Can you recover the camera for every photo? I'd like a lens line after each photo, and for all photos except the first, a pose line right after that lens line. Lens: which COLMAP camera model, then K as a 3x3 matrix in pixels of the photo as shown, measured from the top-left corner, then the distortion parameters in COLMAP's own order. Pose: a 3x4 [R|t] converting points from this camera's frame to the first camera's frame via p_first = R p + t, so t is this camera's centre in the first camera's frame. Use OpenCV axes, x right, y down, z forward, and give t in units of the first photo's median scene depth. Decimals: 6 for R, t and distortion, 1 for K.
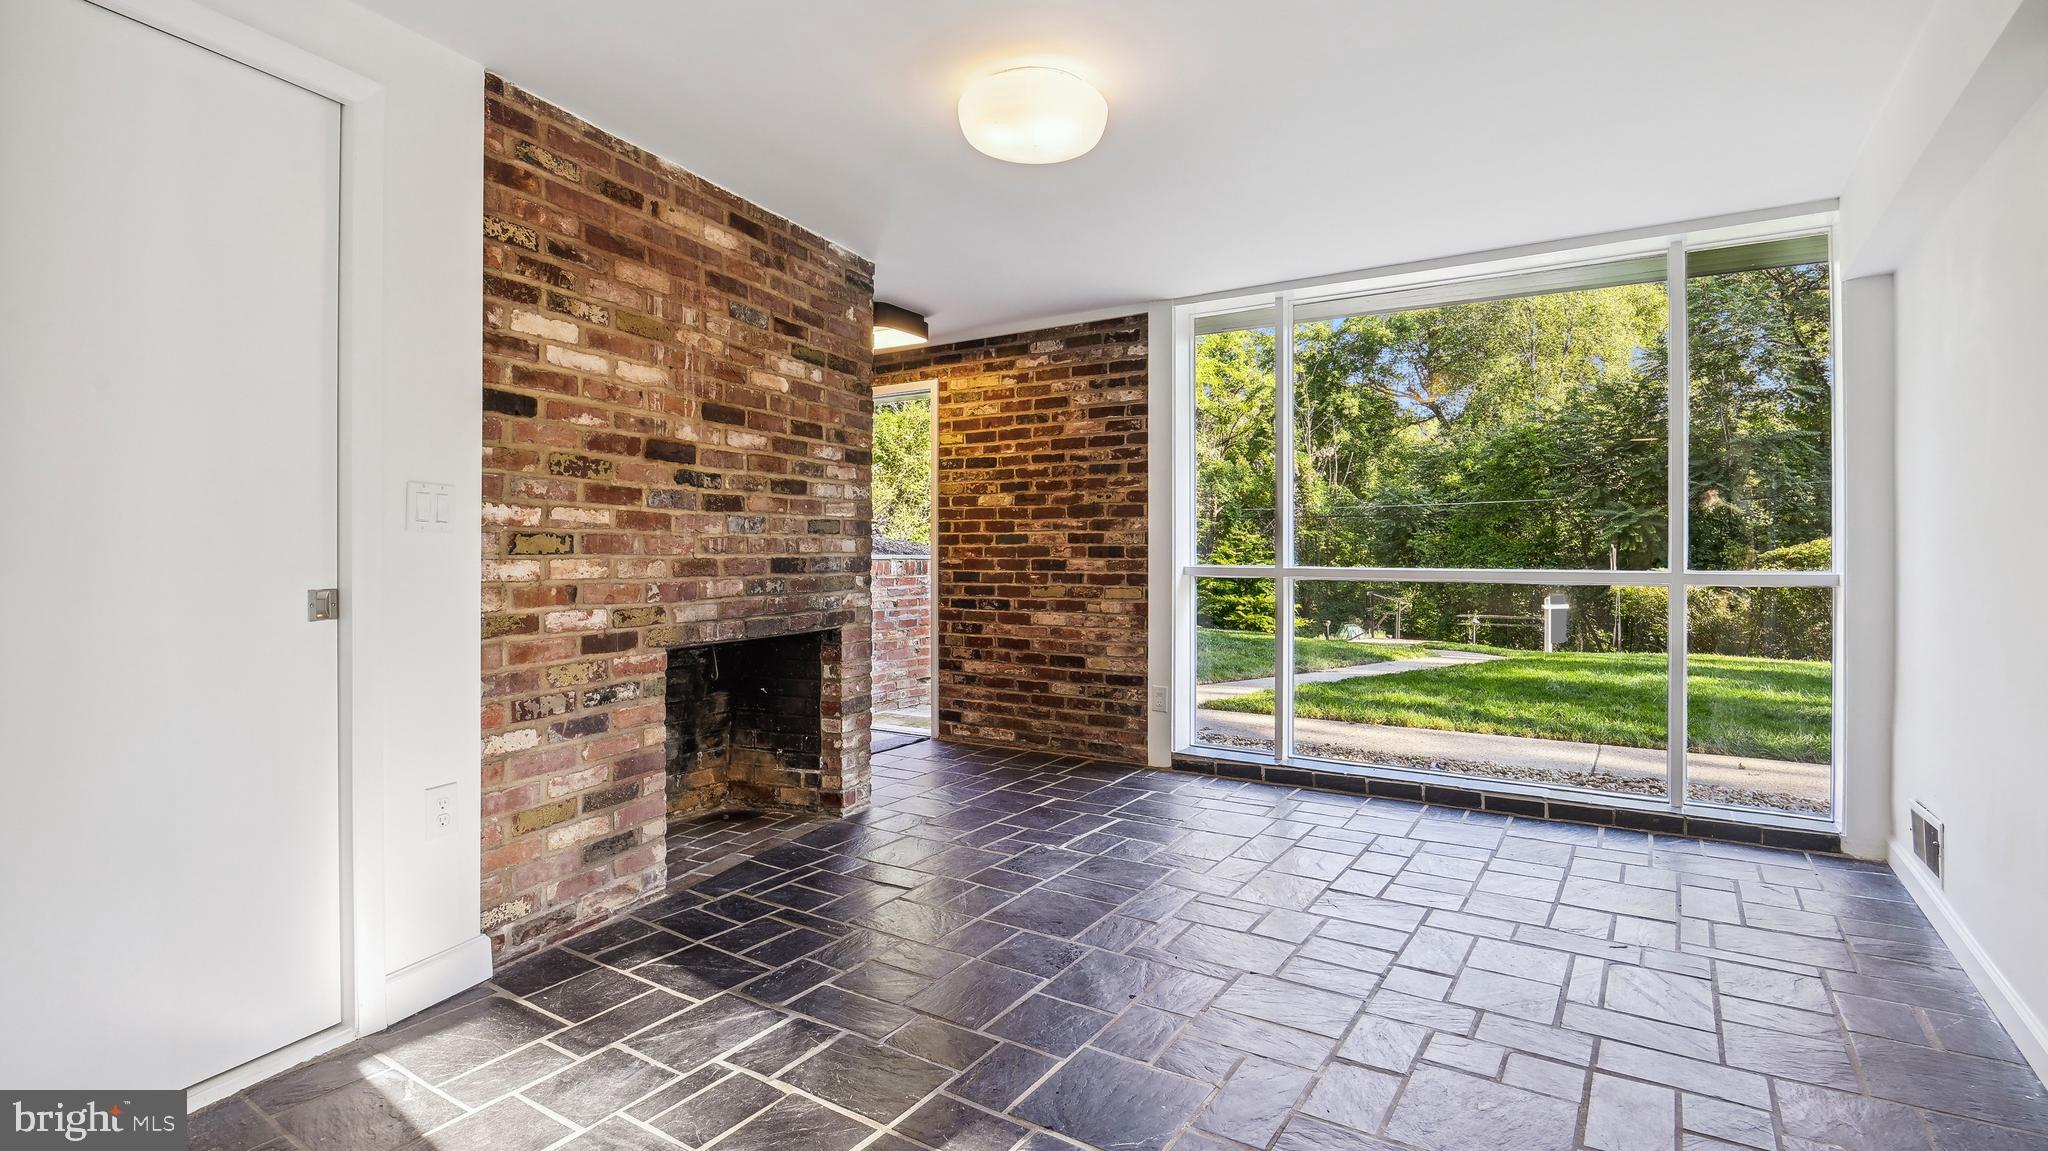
lens RADIAL K [[975.3, 0, 1033.7], [0, 975.3, 564.2], [0, 0, 1]] dist [0.006535, -0.006353]
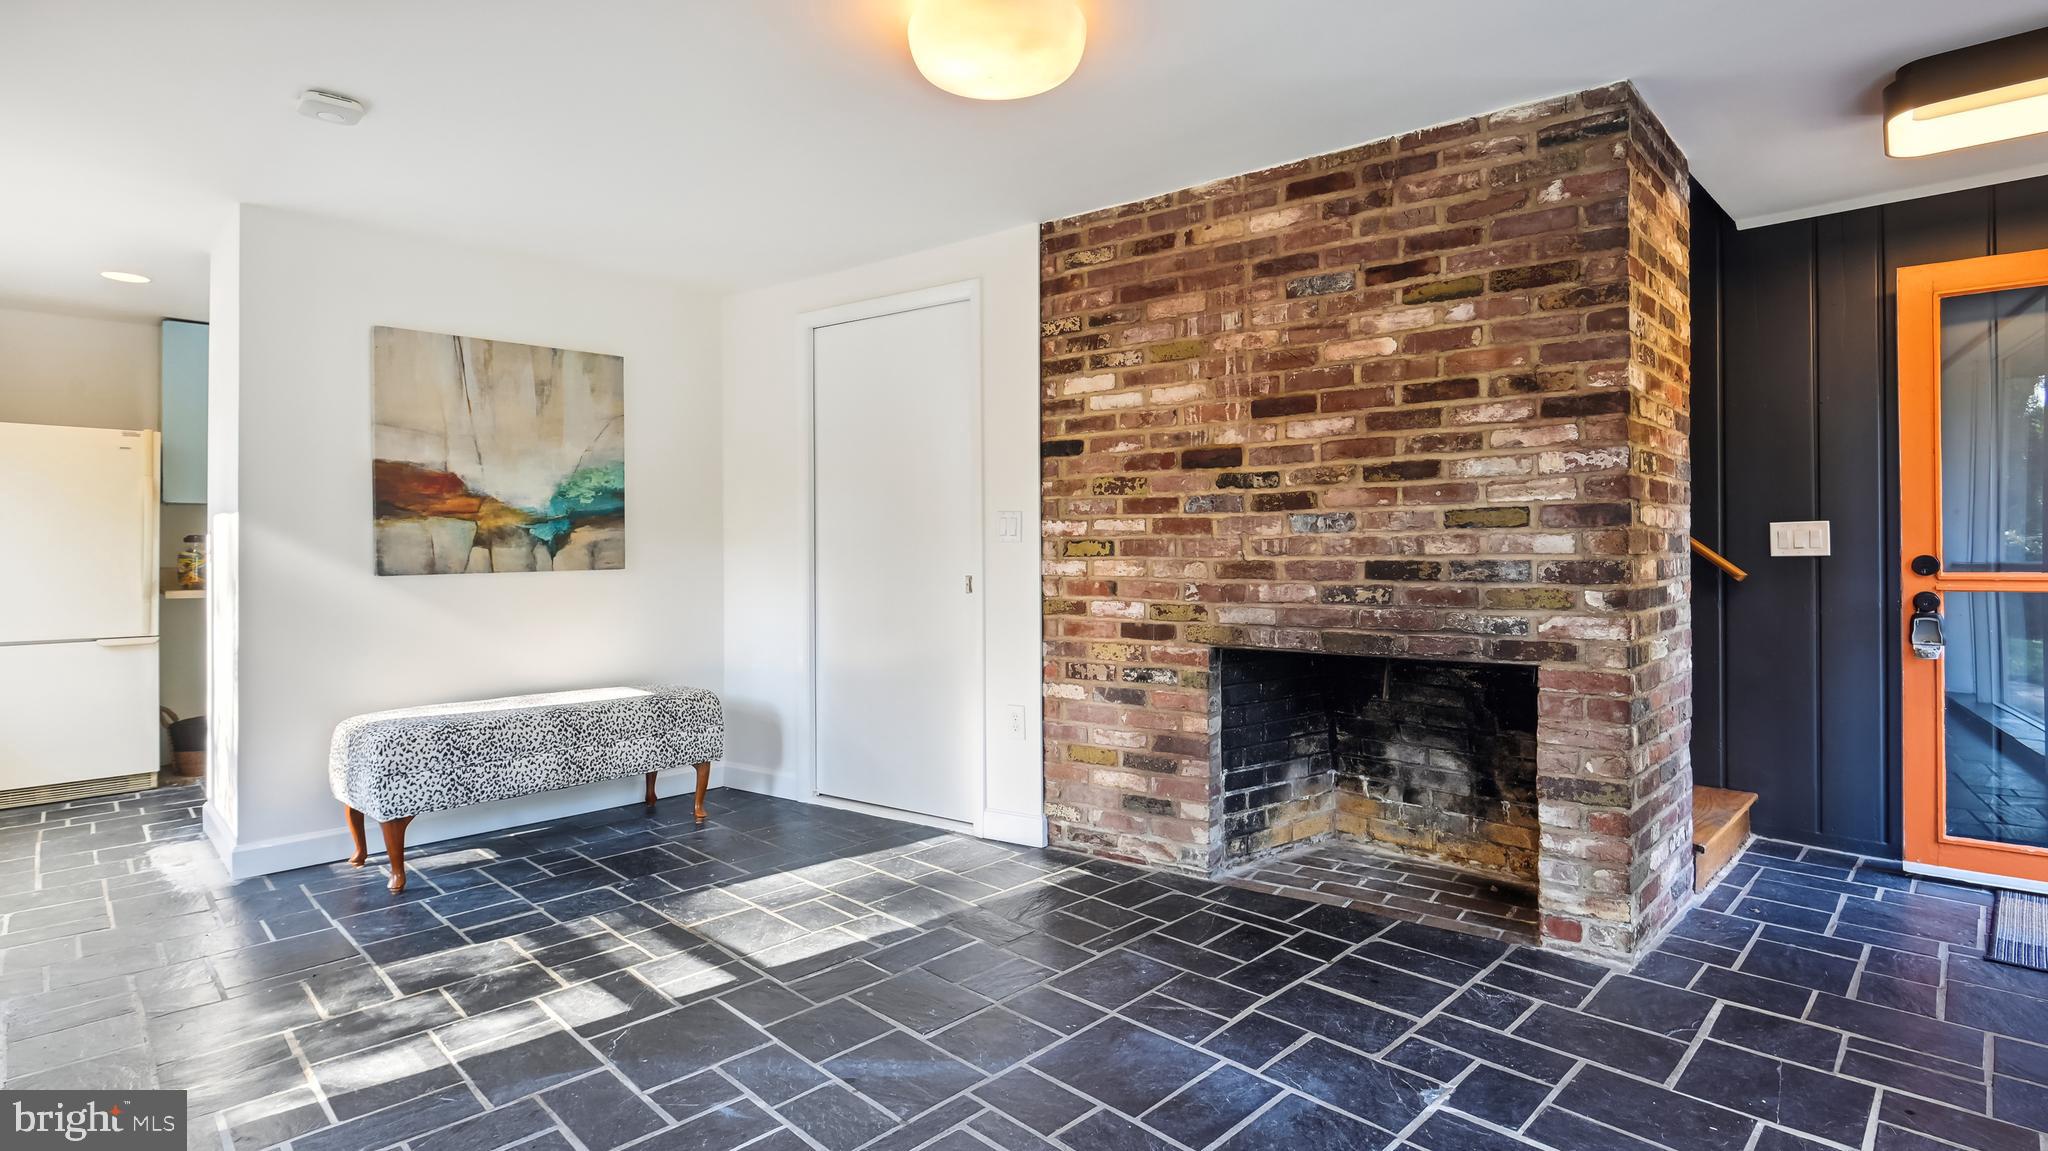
lens RADIAL K [[975.3, 0, 1024.1], [0, 975.3, 557.6], [0, 0, 1]] dist [0.006535, -0.006353]
pose [[-0.211695, 0.007876, -0.977304, 0.651912], [-0.006538, 0.999934, 0.009474, -0.016418], [0.977314, 0.008396, -0.211629, 0.965141]]
